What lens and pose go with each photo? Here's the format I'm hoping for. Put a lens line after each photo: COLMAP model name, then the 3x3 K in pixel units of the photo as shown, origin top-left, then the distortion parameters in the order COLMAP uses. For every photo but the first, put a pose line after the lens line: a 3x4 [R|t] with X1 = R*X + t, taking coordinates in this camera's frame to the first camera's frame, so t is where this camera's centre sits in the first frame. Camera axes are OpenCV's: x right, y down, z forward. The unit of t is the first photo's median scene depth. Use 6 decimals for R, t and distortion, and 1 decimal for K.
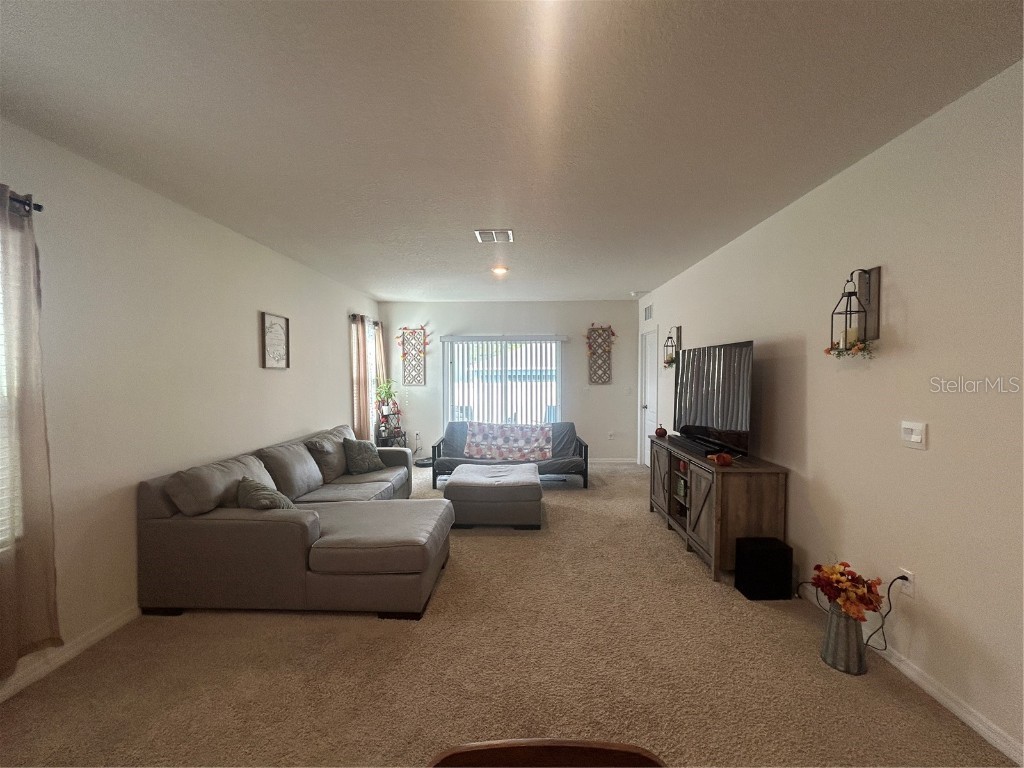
lens RADIAL K [[414.0, 0, 512.0], [0, 414.0, 384.0], [0, 0, 1]] dist [0.001152, 0.000293]
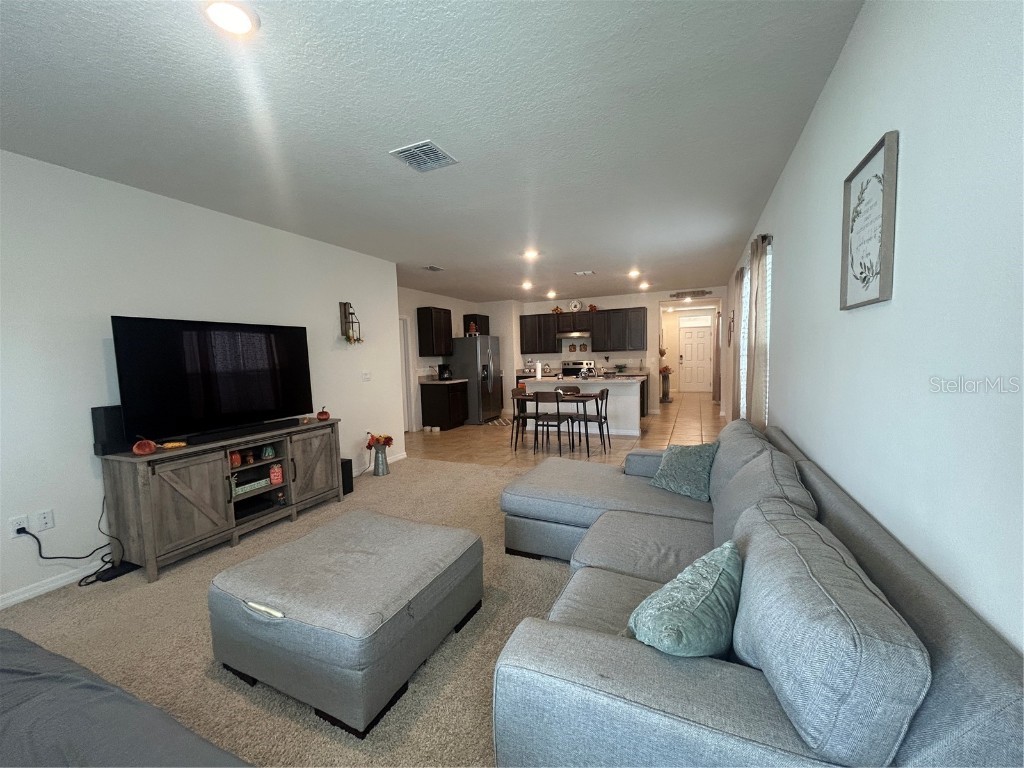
lens RADIAL K [[414.1, 0, 512.0], [0, 414.1, 384.0], [0, 0, 1]] dist [-0.000820, -0.000071]
pose [[-0.932383, 0.002105, 0.361466, -0.263005], [0.040270, 0.994363, 0.098083, -0.010577], [-0.359222, 0.106007, -0.927212, 0.947965]]
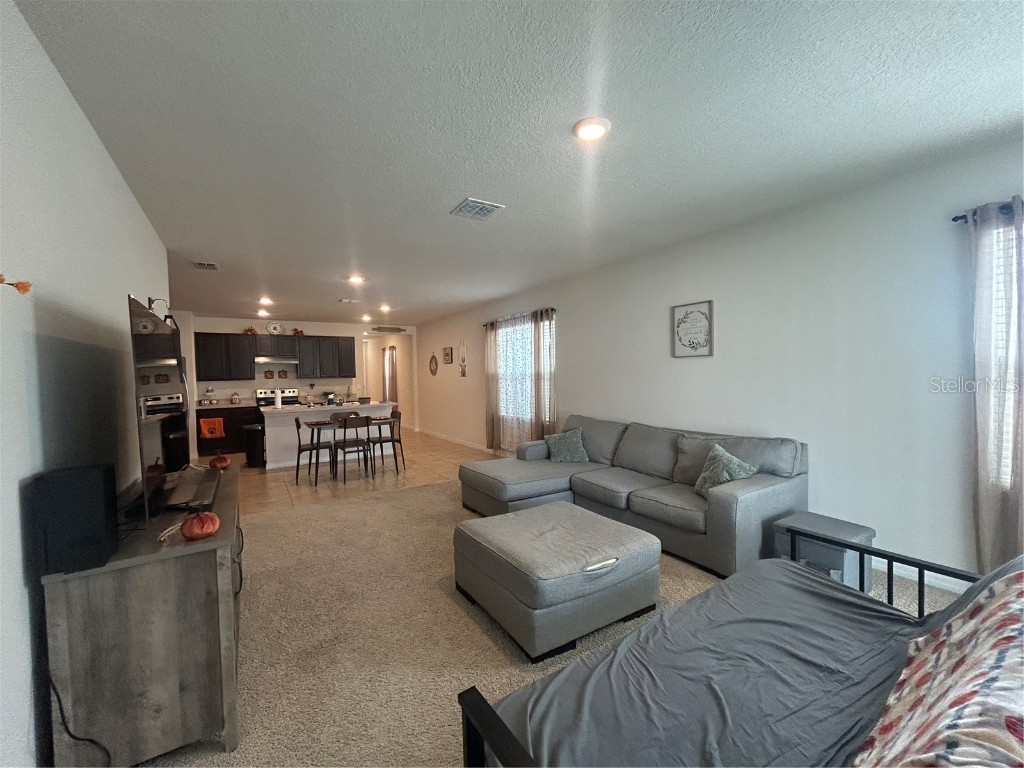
lens RADIAL K [[414.0, 0, 512.0], [0, 414.0, 384.0], [0, 0, 1]] dist [0.001152, 0.000293]
pose [[-0.810665, 0.033528, -0.584549, 0.242071], [0.005781, 0.998769, 0.049269, -0.015205], [0.585482, 0.036562, -0.809861, 1.005165]]
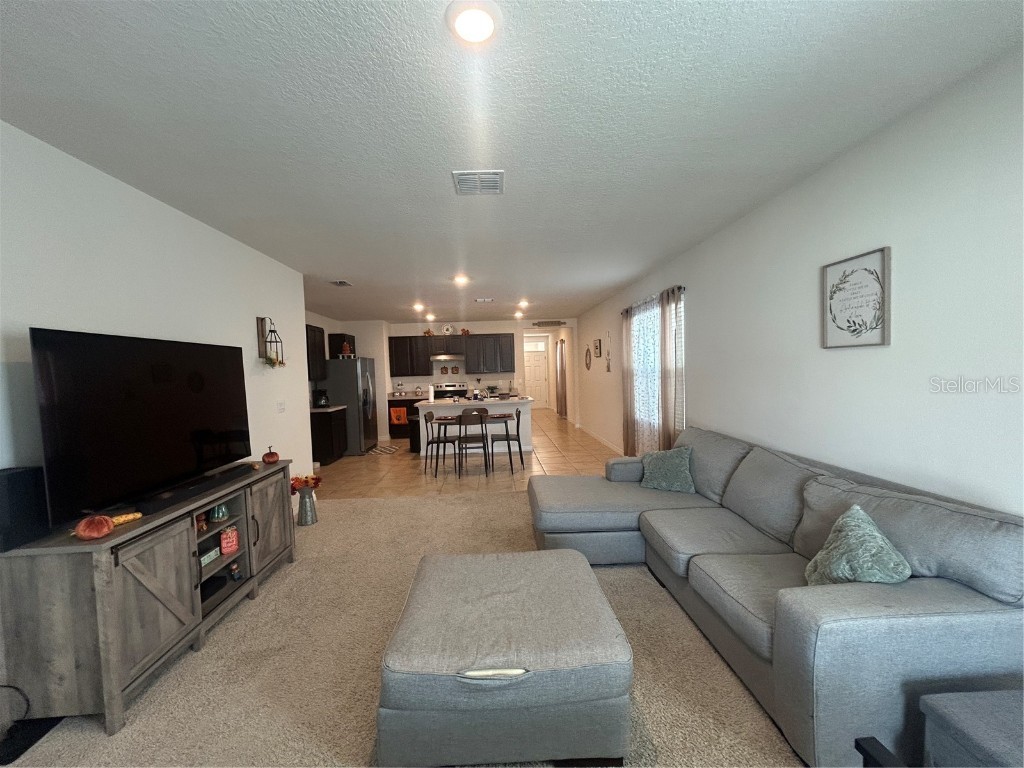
lens RADIAL K [[414.0, 0, 512.0], [0, 414.0, 384.0], [0, 0, 1]] dist [0.001152, 0.000293]
pose [[-0.994425, 0.039029, -0.097962, -0.010900], [0.032782, 0.997374, 0.064586, -0.025087], [0.100225, 0.061014, -0.993092, 0.998327]]
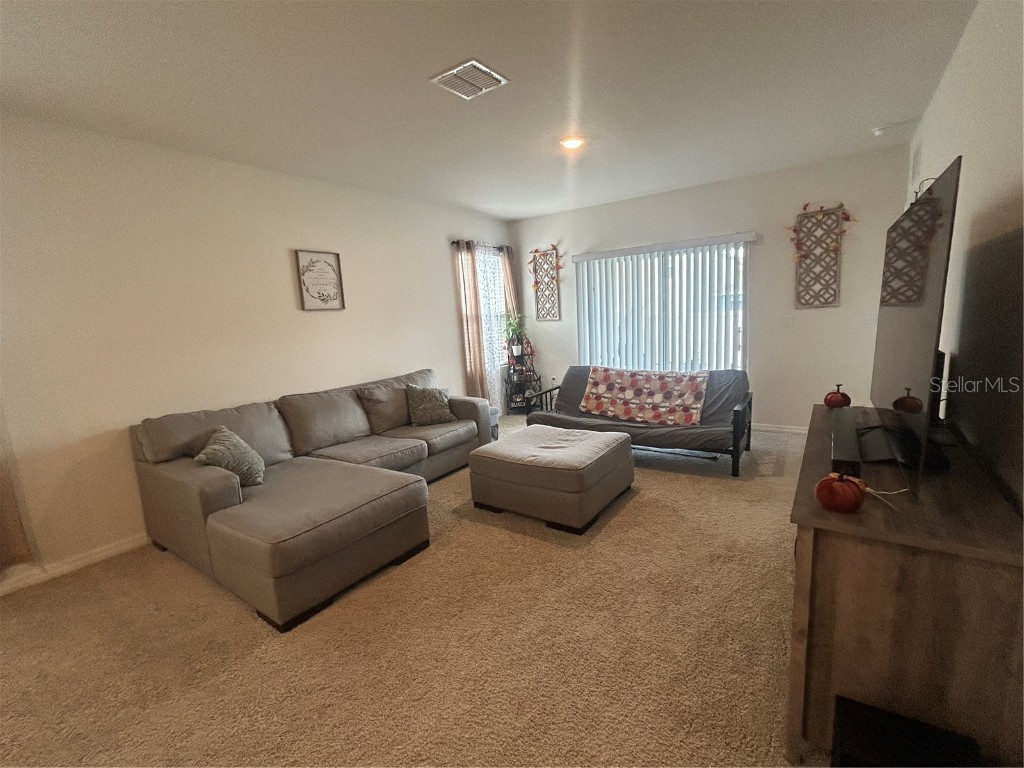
lens RADIAL K [[449.1, 0, 512.0], [0, 449.1, 384.0], [0, 0, 1]] dist [0.000896, 0.000016]
pose [[0.843777, 0.039646, -0.535227, 0.220286], [0.039957, 0.989859, 0.136315, 0.004367], [0.535204, -0.136405, 0.833637, 0.229823]]
